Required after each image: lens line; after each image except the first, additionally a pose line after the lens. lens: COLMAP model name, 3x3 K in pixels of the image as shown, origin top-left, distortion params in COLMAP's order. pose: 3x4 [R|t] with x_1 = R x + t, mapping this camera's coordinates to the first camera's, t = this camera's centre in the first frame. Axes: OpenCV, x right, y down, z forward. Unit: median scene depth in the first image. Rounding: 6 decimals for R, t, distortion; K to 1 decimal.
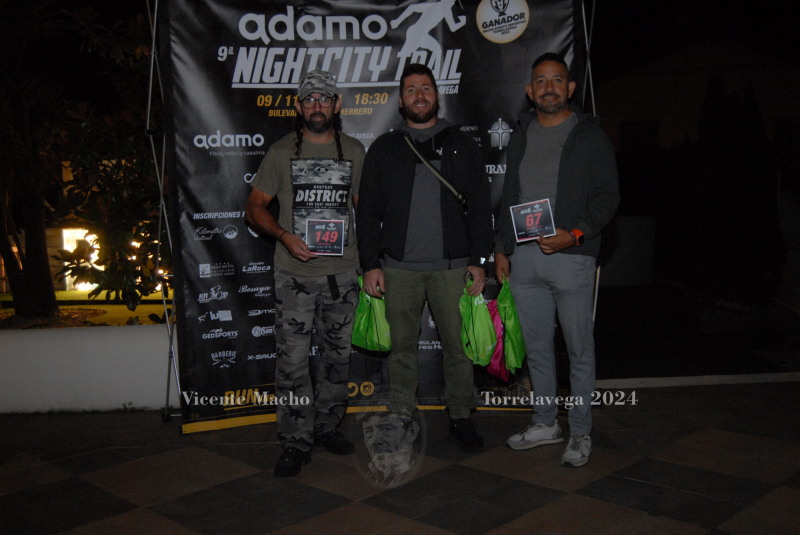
lens RADIAL K [[872.1, 0, 403.4], [0, 872.1, 268.7], [0, 0, 1]] dist [-0.049364, -0.018741]
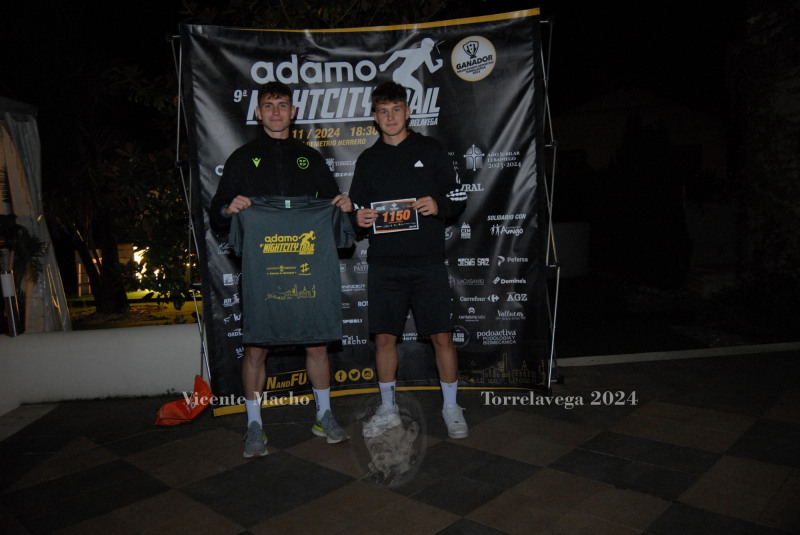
lens RADIAL K [[648.6, 0, 397.7], [0, 648.6, 274.1], [0, 0, 1]] dist [-0.078282, 0.012779]
pose [[0.999675, -0.025463, 0.001589, 0.001877], [0.025438, 0.999582, 0.013716, -0.011274], [-0.001938, -0.013671, 0.999905, 0.117796]]
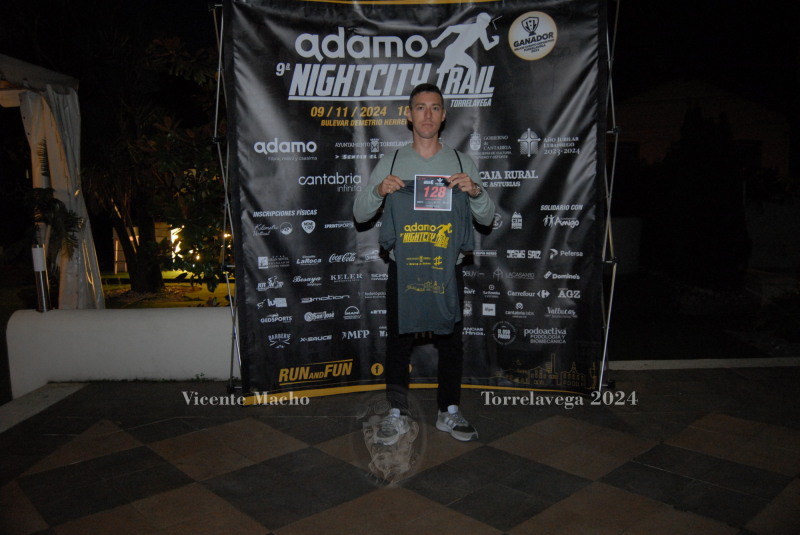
lens RADIAL K [[660.9, 0, 397.3], [0, 660.9, 268.2], [0, 0, 1]] dist [-0.075136, 0.002626]
pose [[0.998212, 0.014808, -0.057909, -0.004947], [-0.013622, 0.999691, 0.020808, -0.010499], [0.058199, -0.019982, 0.998105, 0.154852]]
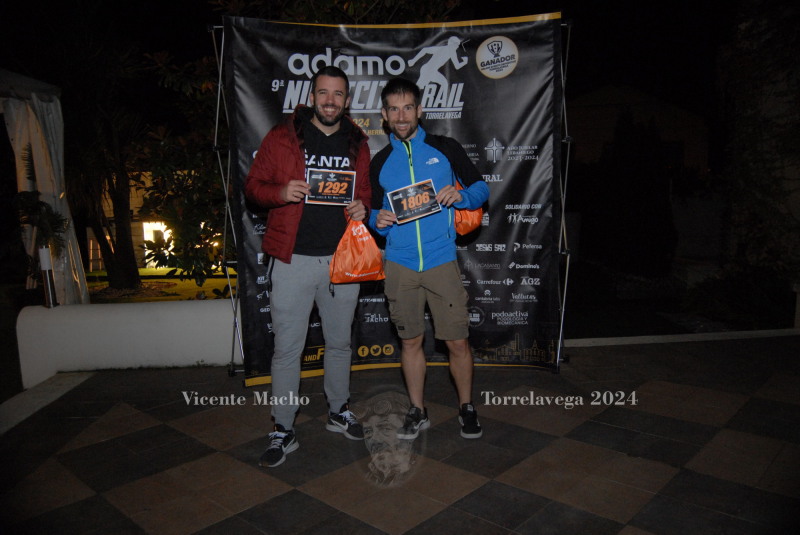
lens RADIAL K [[625.0, 0, 399.8], [0, 625.0, 272.7], [0, 0, 1]] dist [-0.083839, 0.018511]
pose [[0.999749, -0.001744, 0.022326, -0.047746], [0.000889, 0.999267, 0.038270, -0.011363], [-0.022376, -0.038240, 0.999018, 0.090111]]
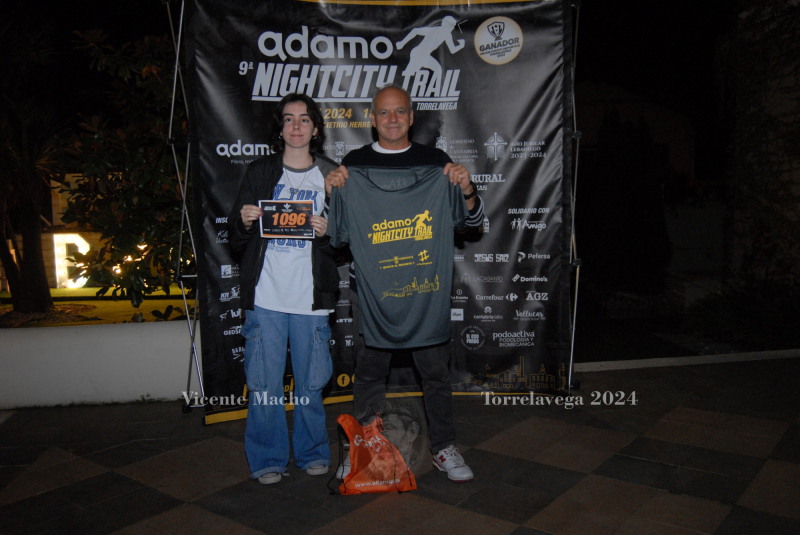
lens RADIAL K [[716.3, 0, 401.1], [0, 716.3, 267.8], [0, 0, 1]] dist [-0.068569, 0.002153]
pose [[0.994934, -0.005716, 0.100364, -0.101326], [0.005517, 0.999982, 0.002264, -0.002852], [-0.100375, -0.001699, 0.994948, 0.106688]]
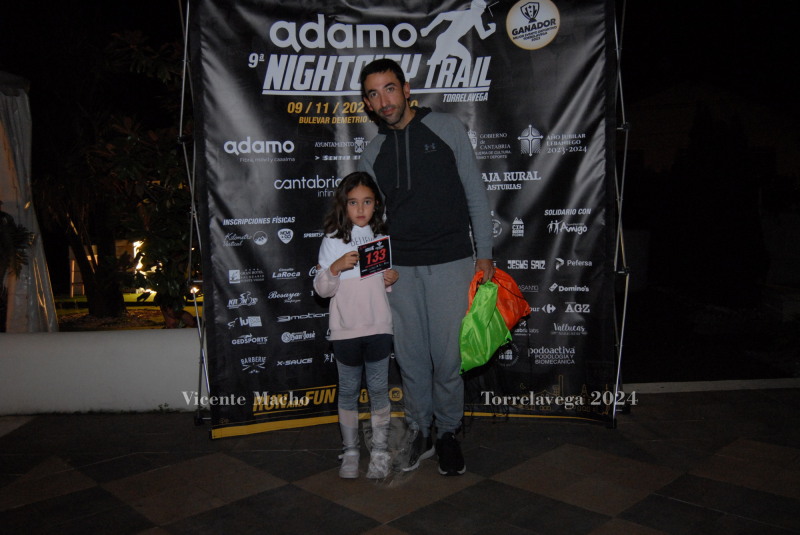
lens RADIAL K [[719.3, 0, 401.2], [0, 719.3, 266.3], [0, 0, 1]] dist [-0.067708, 0.000118]
pose [[0.999440, 0.003529, -0.033273, -0.008713], [-0.003966, 0.999907, -0.013074, 0.000477], [0.033224, 0.013199, 0.999361, 0.178156]]
